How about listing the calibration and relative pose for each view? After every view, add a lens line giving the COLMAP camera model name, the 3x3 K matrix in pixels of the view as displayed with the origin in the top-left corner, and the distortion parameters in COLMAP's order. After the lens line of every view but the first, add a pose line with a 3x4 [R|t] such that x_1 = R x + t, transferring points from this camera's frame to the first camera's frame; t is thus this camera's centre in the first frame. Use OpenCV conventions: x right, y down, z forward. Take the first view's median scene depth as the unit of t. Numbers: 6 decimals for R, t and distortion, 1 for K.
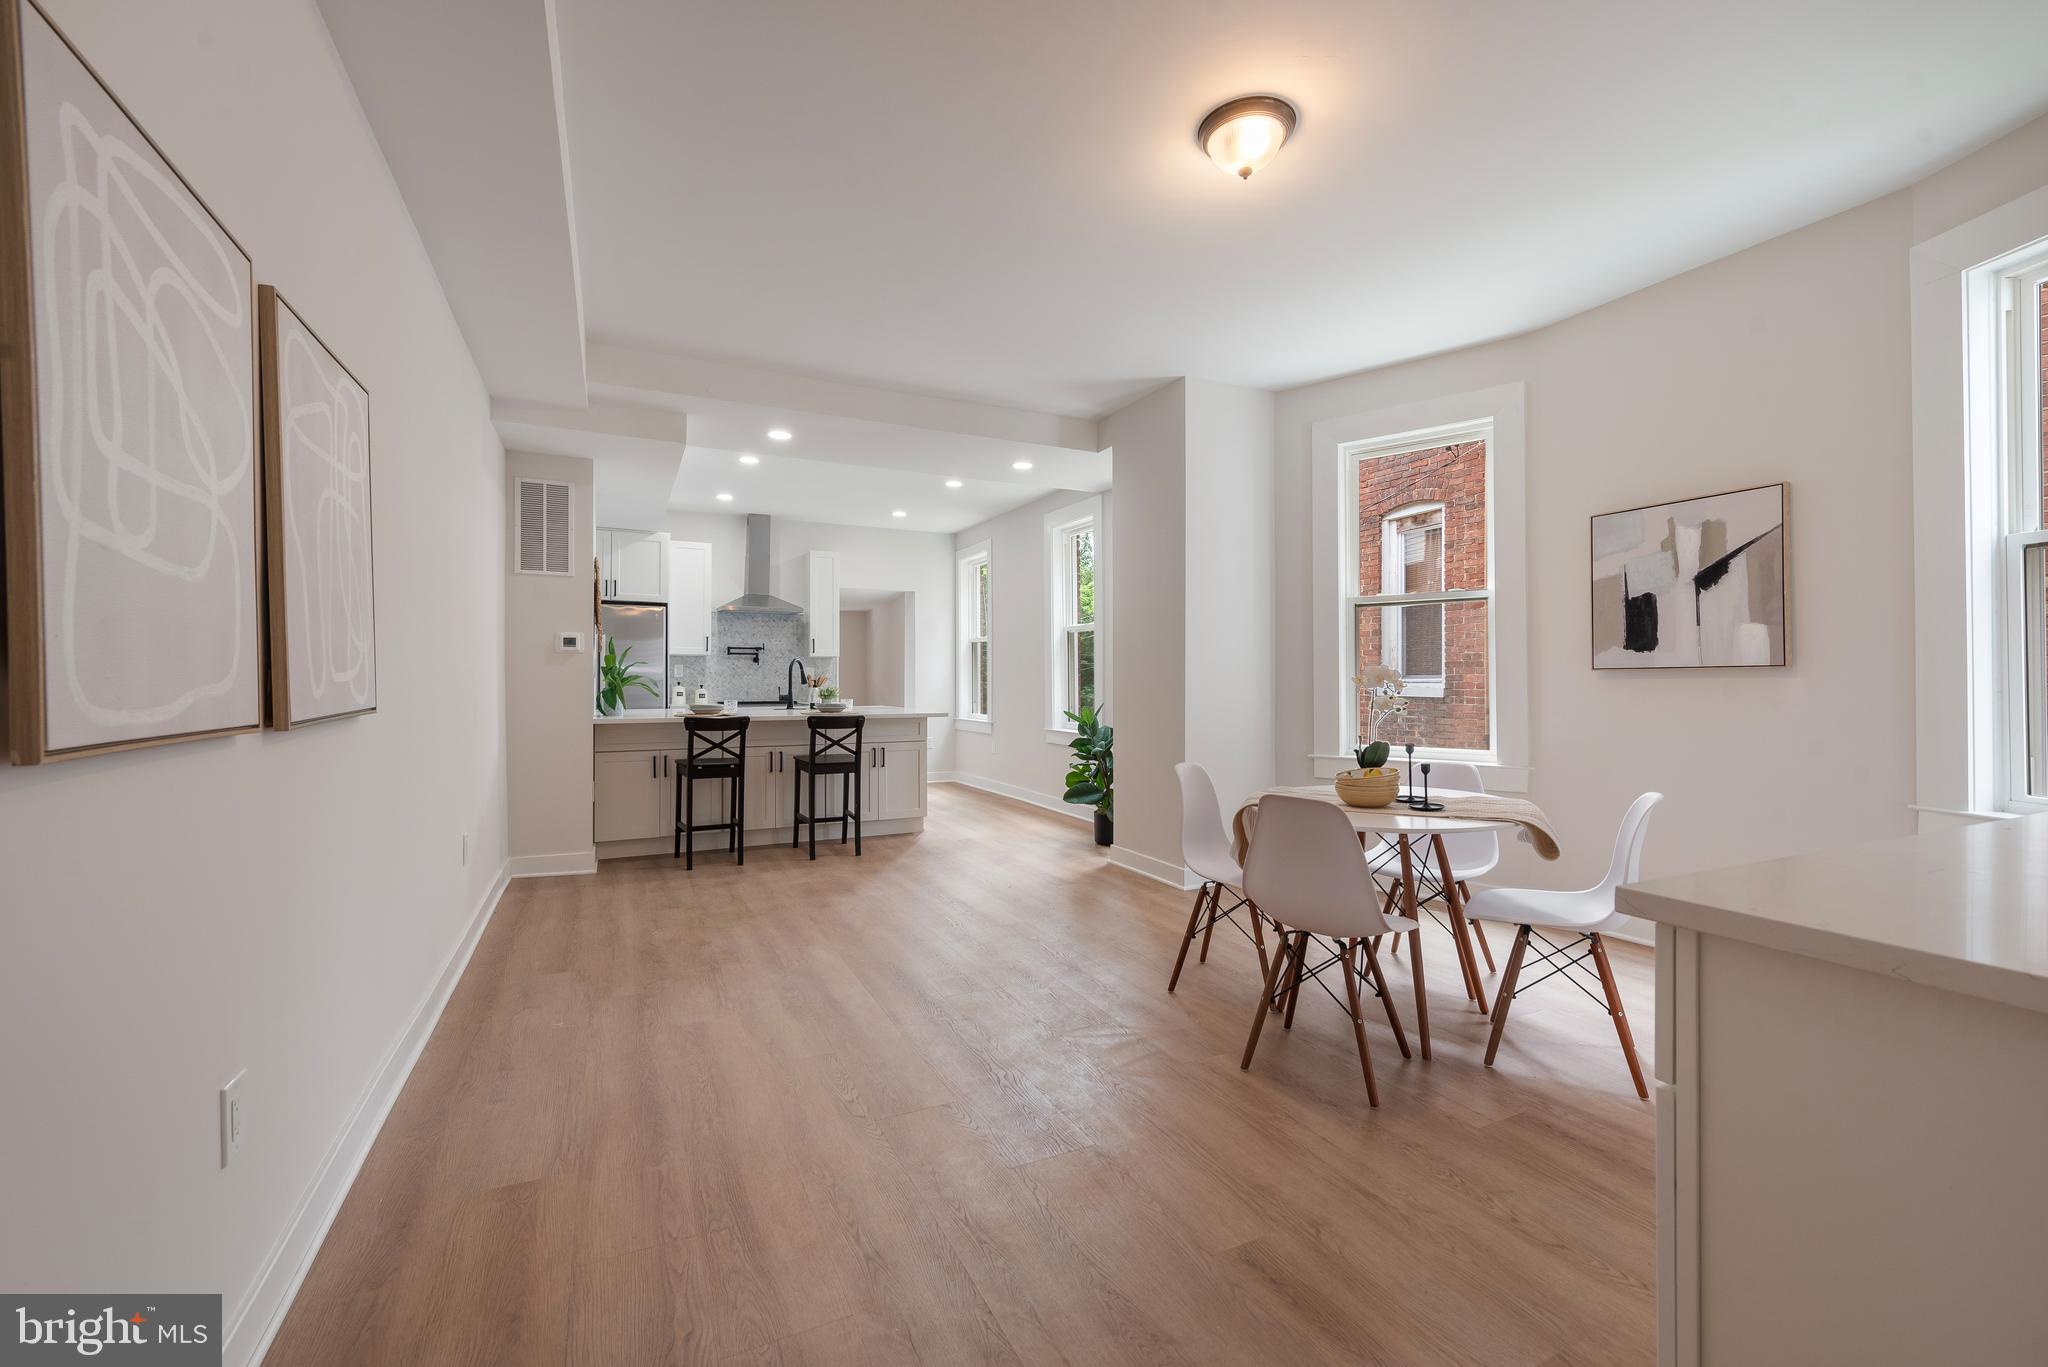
lens RADIAL K [[837.9, 0, 1032.5], [0, 837.9, 675.9], [0, 0, 1]] dist [0.015707, -0.003736]
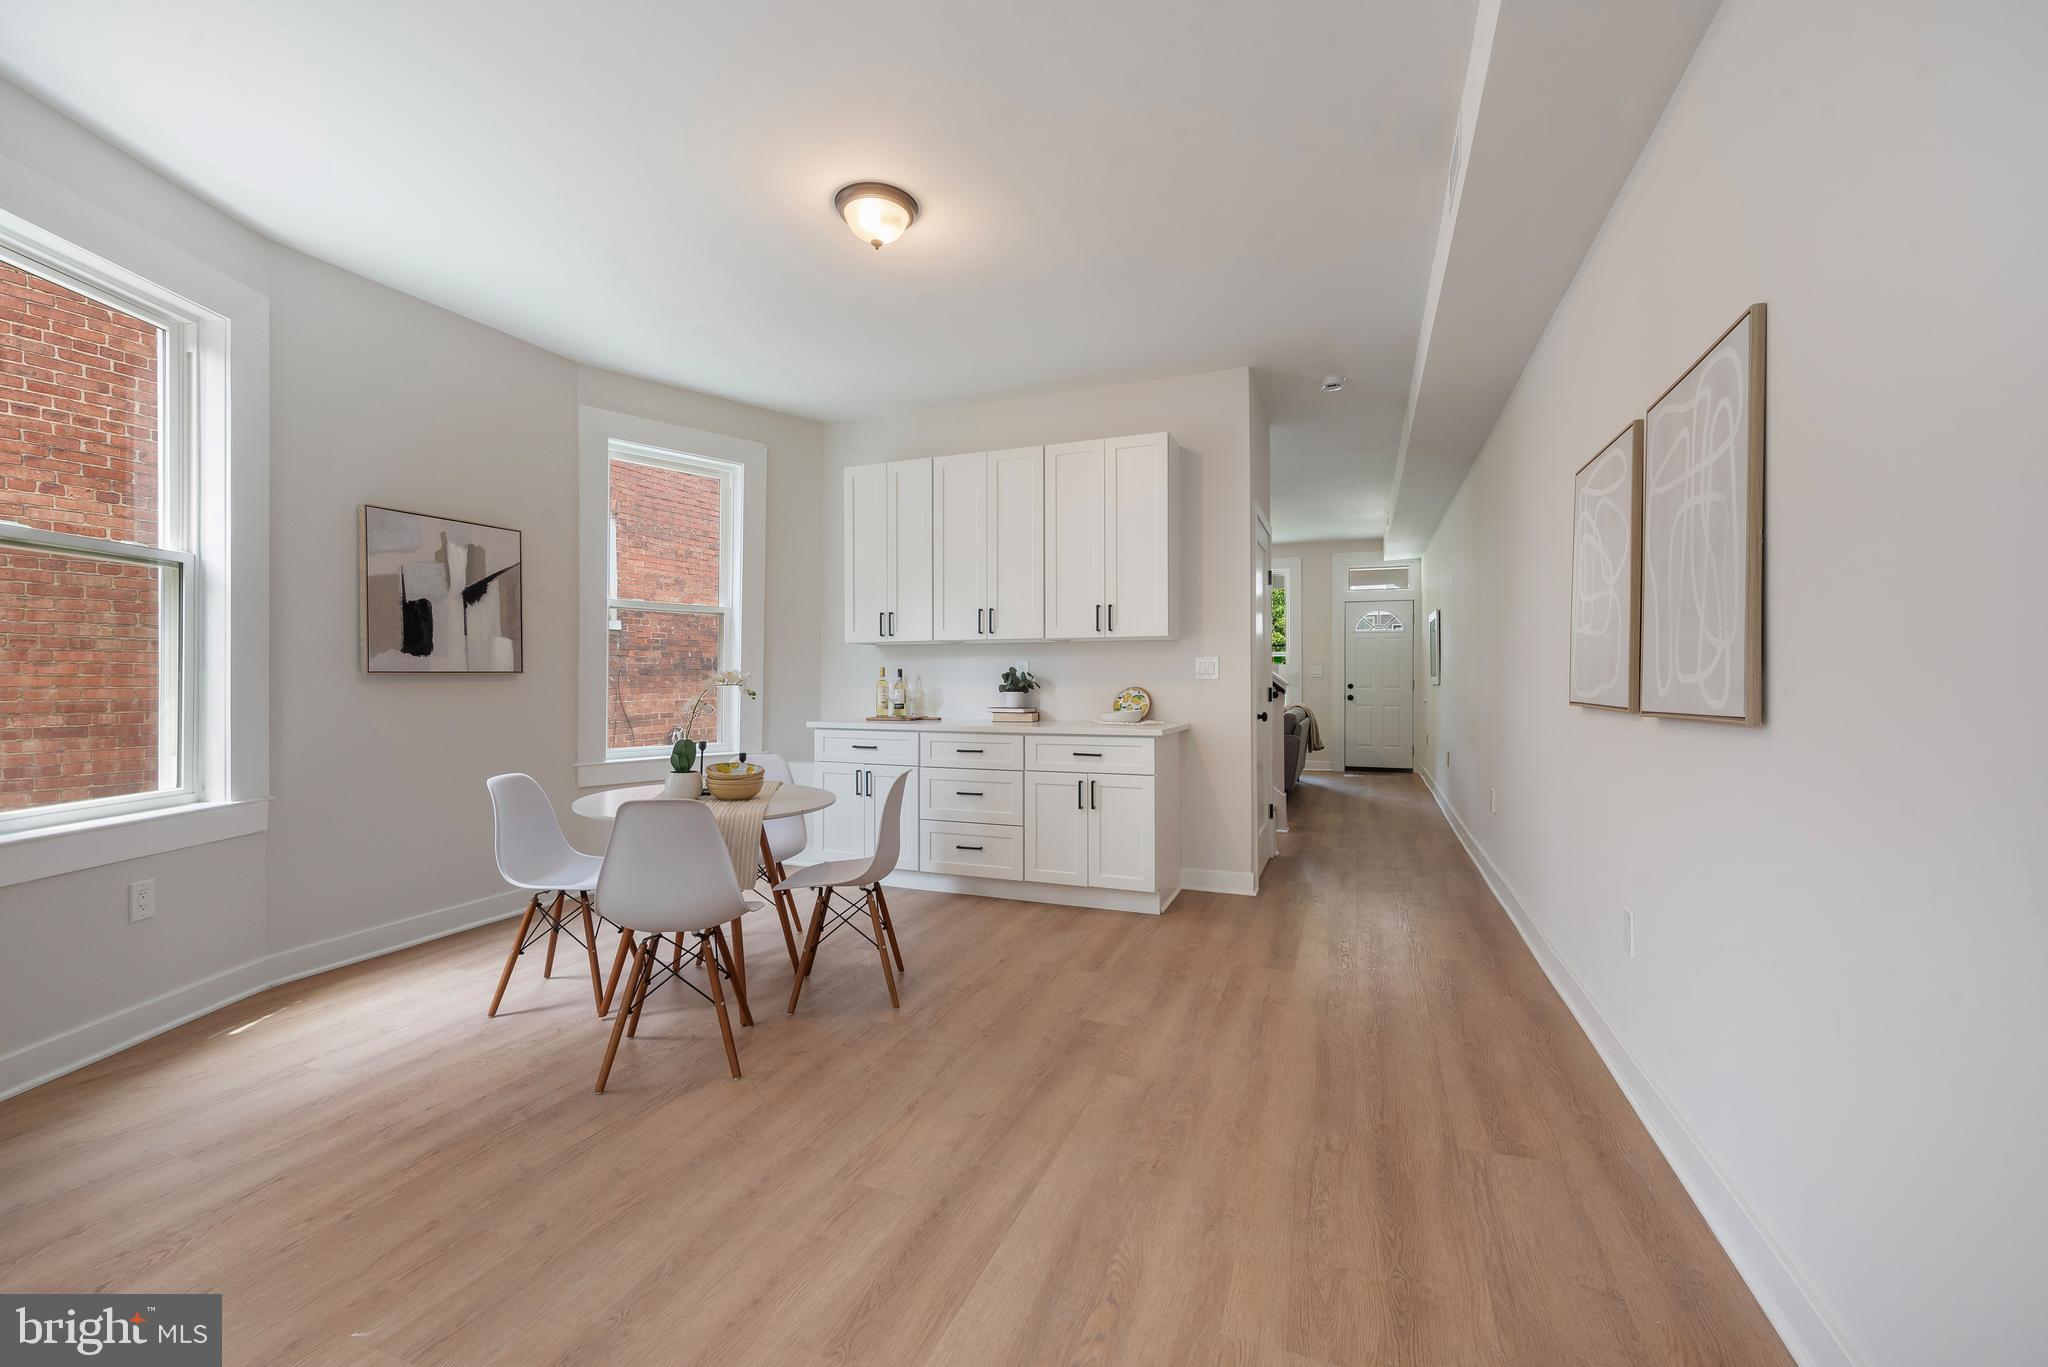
lens RADIAL K [[837.9, 0, 1022.6], [0, 837.9, 682.1], [0, 0, 1]] dist [0.015707, -0.003736]
pose [[-0.667216, 0.000333, 0.744864, -0.380155], [-0.000187, 1.000000, -0.000615, 0.002449], [-0.744864, -0.000550, -0.667216, 0.833900]]
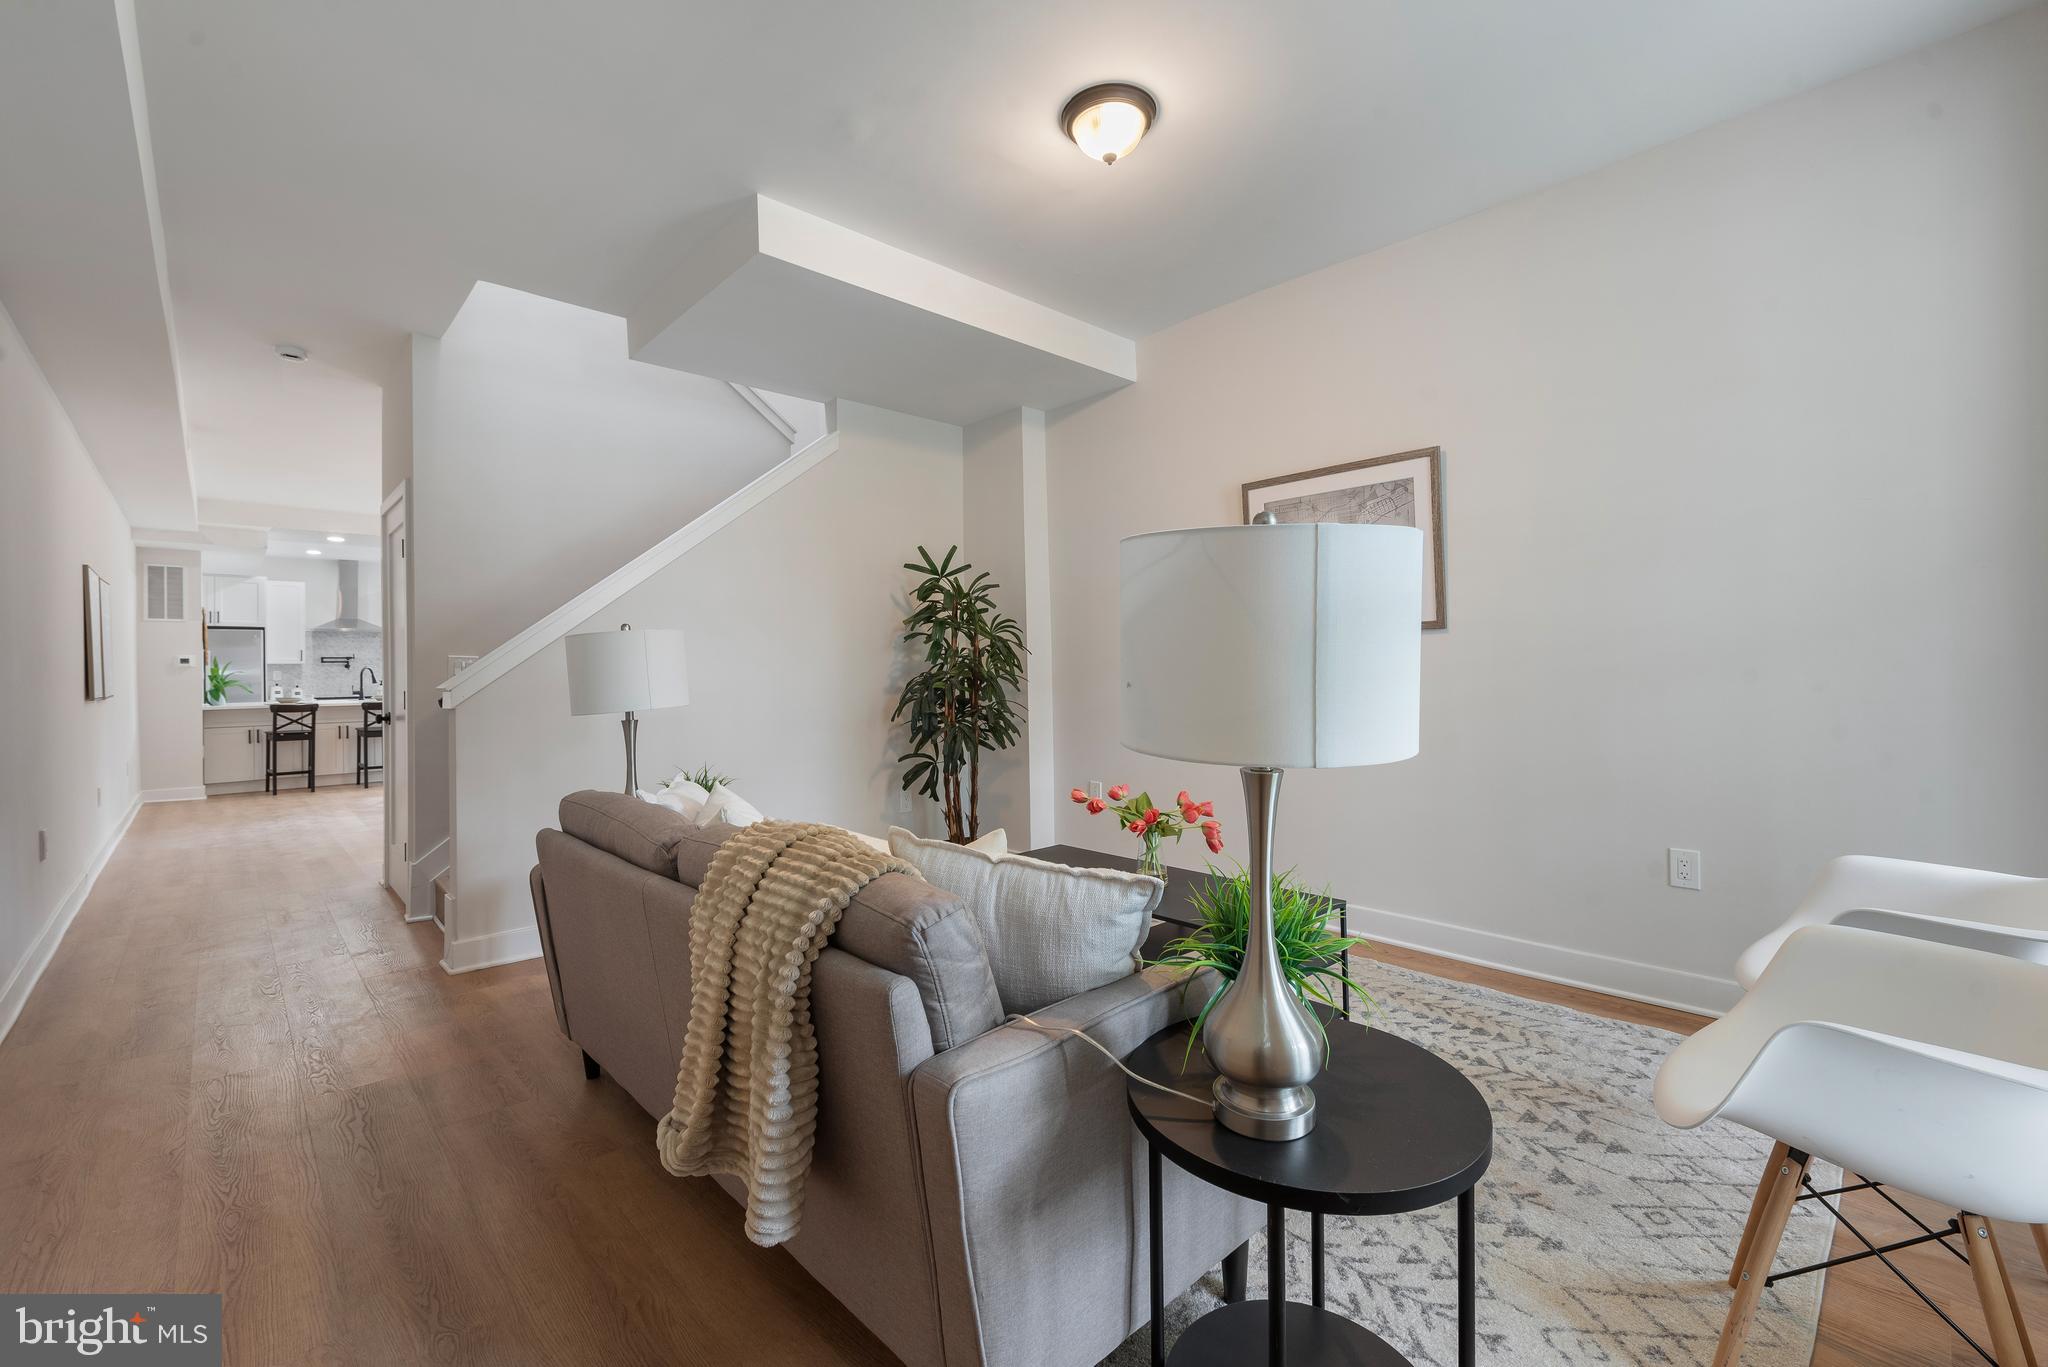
lens RADIAL K [[837.9, 0, 1012.0], [0, 837.9, 670.5], [0, 0, 1]] dist [0.015707, -0.003736]
pose [[0.958385, -0.009500, 0.285322, 0.531605], [0.009246, 0.999955, 0.002239, -0.009090], [-0.285330, 0.000492, 0.958429, -1.056605]]
